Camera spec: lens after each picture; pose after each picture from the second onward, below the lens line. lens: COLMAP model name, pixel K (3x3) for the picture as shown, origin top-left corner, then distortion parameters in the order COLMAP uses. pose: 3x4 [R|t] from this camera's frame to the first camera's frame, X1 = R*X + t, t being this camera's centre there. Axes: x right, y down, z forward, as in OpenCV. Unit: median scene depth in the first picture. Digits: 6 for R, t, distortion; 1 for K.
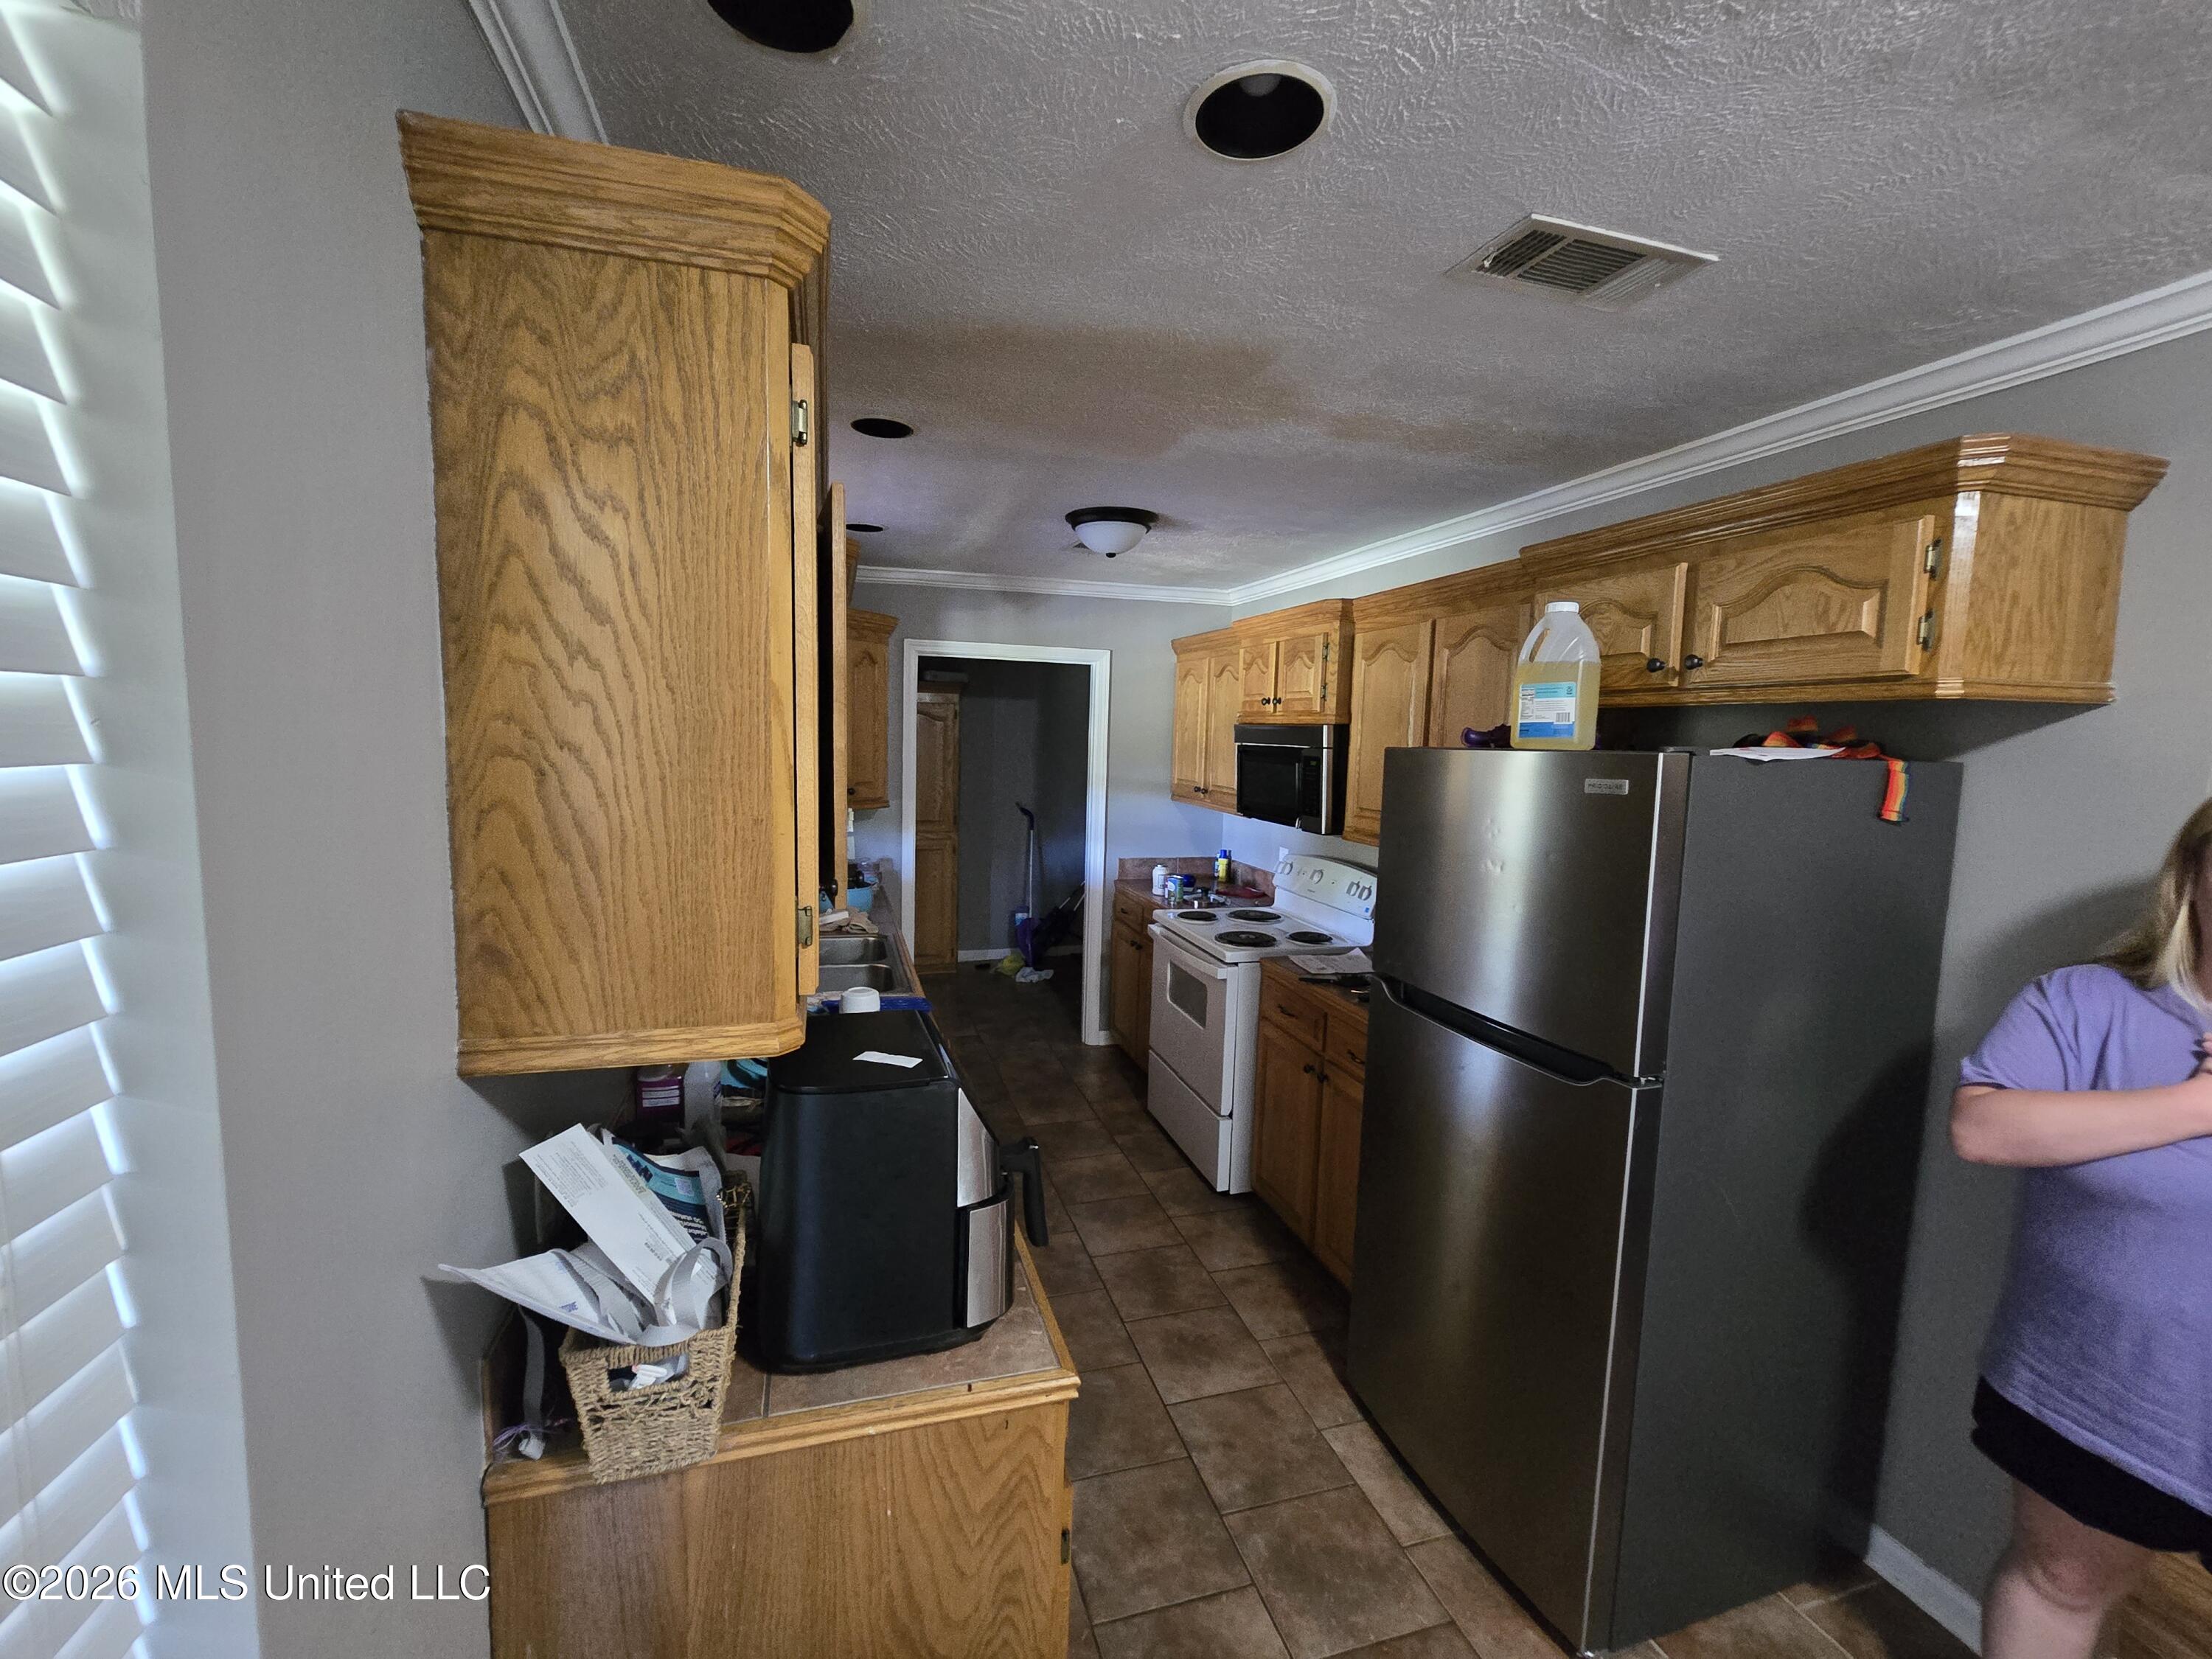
lens RADIAL K [[899.5, 0, 1106.0], [0, 899.5, 829.5], [0, 0, 1]] dist [-0.013319, -0.000325]
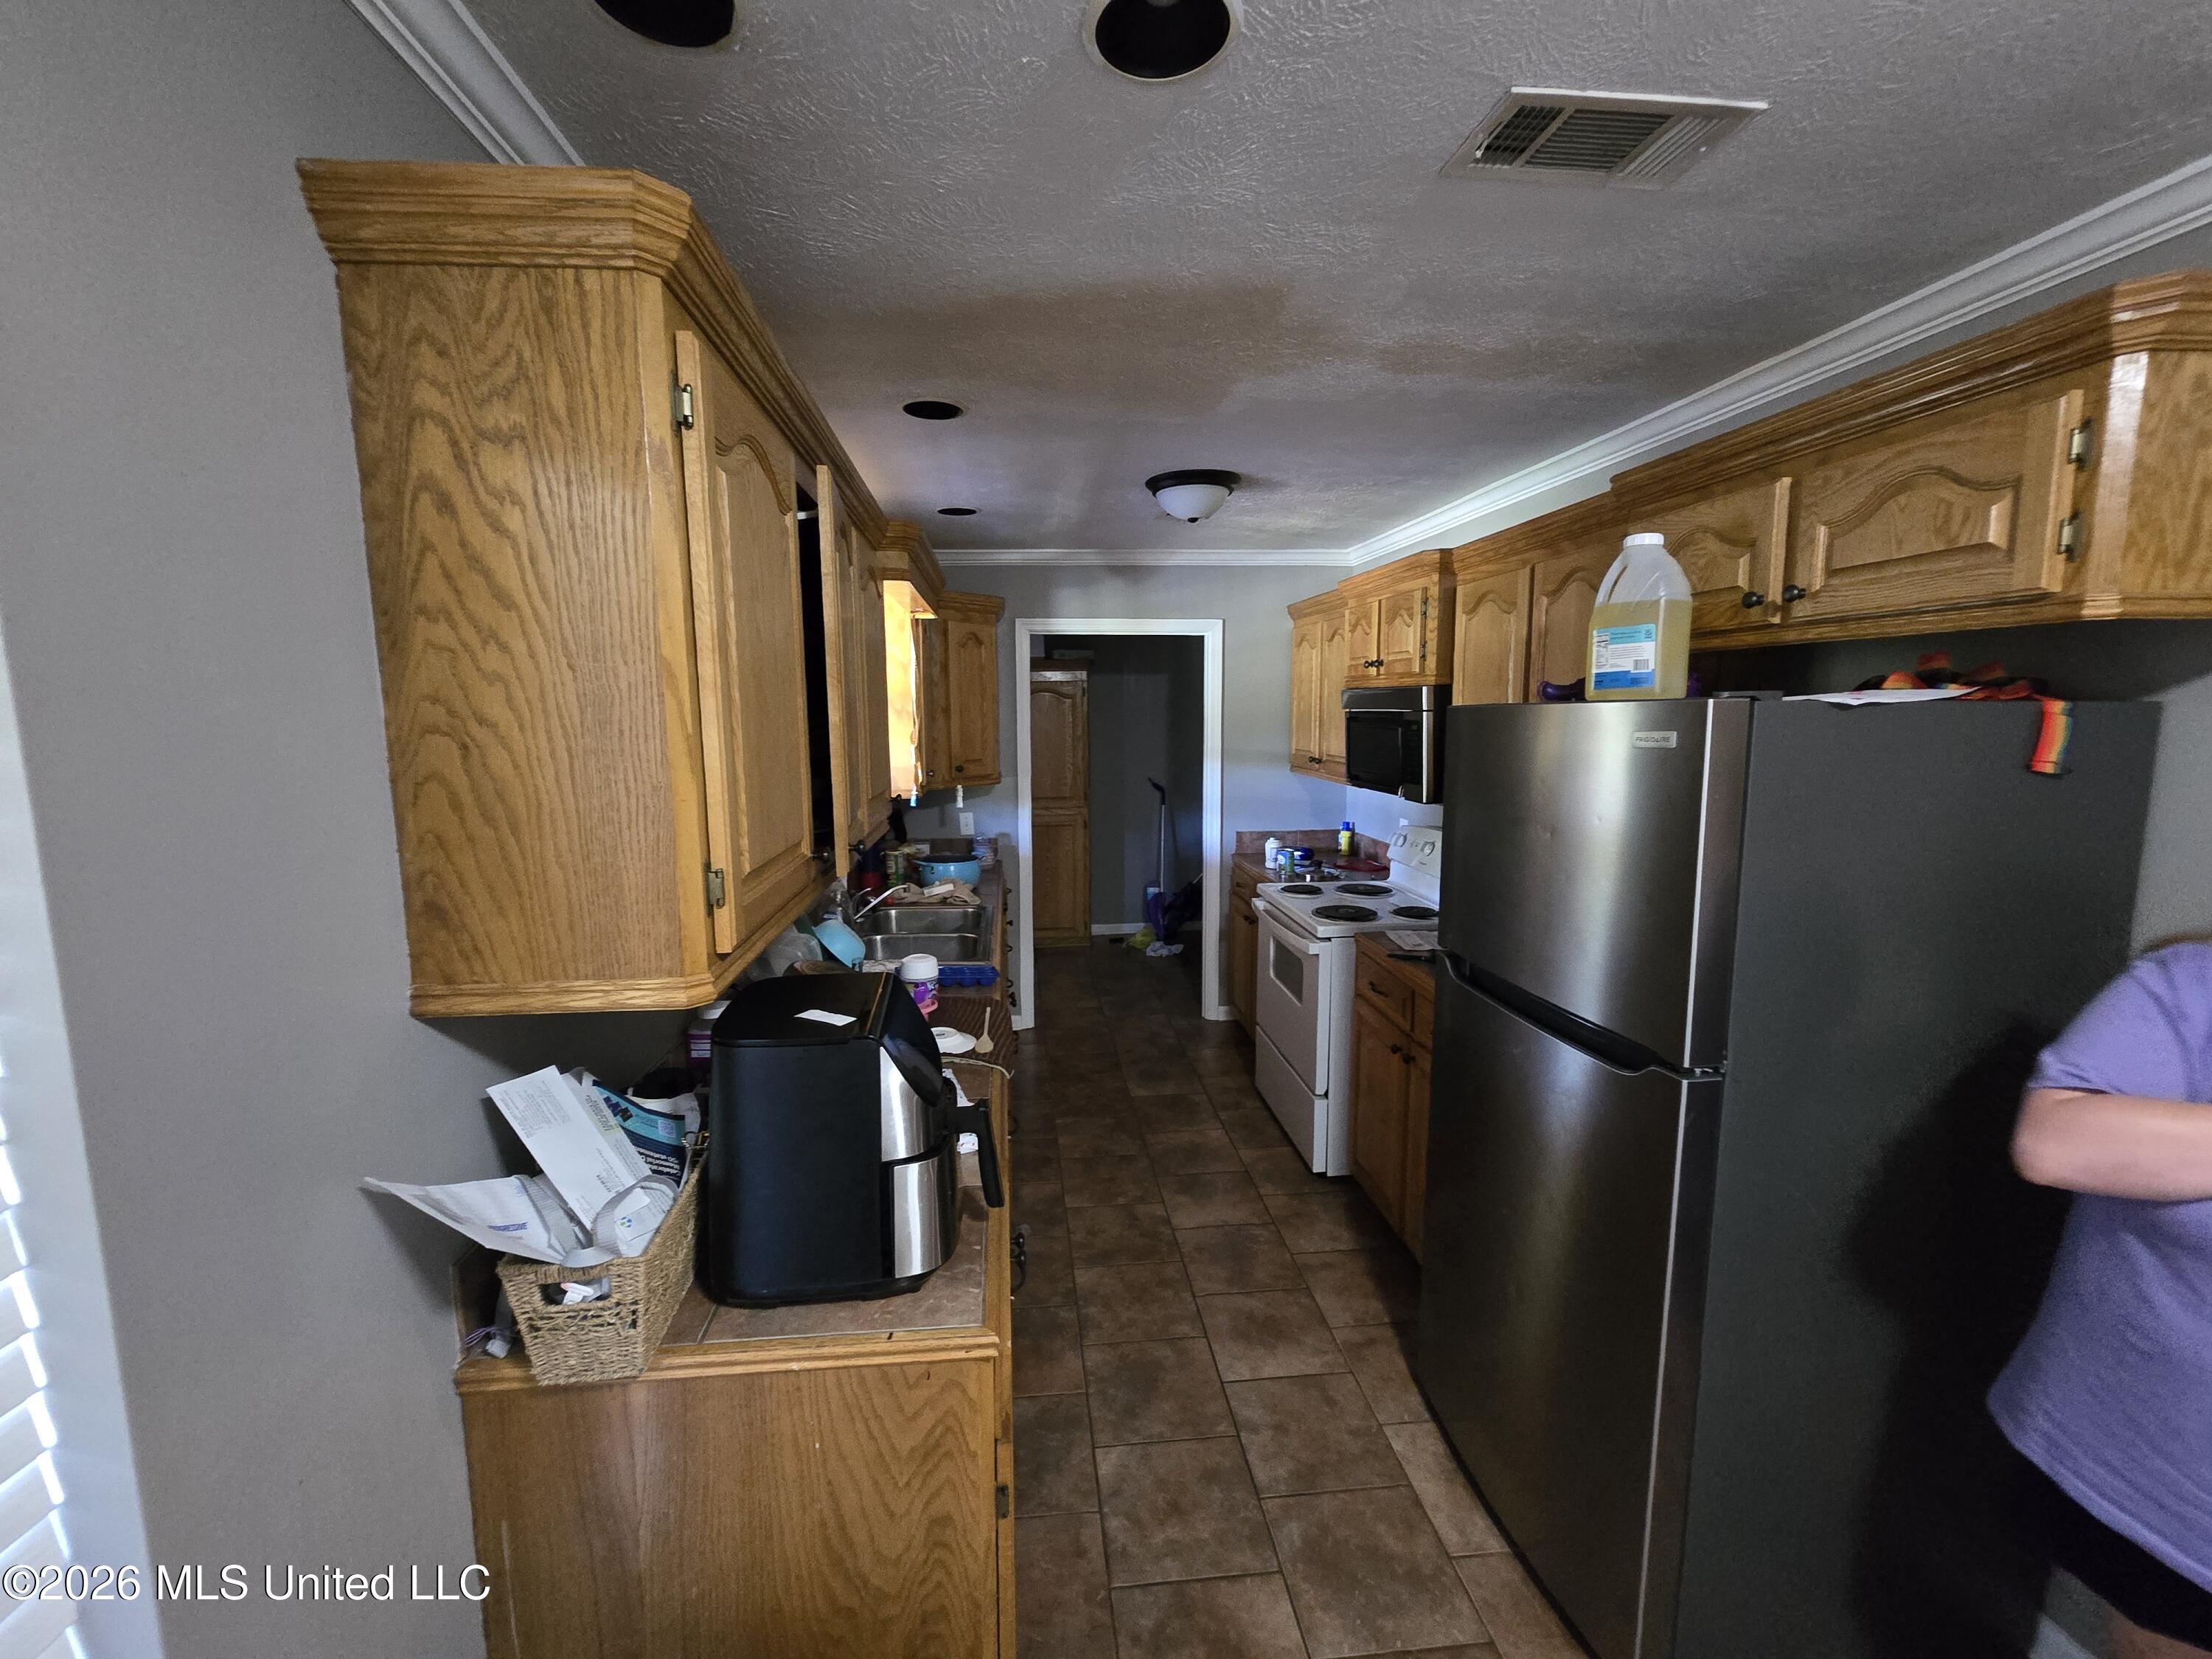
lens RADIAL K [[897.4, 0, 1106.0], [0, 897.4, 829.5], [0, 0, 1]] dist [-0.011056, -0.000050]
pose [[0.981249, -0.007121, -0.192614, 0.258991], [0.012113, 0.999620, 0.024751, 0.014809], [0.192365, -0.026620, 0.980962, 0.045053]]
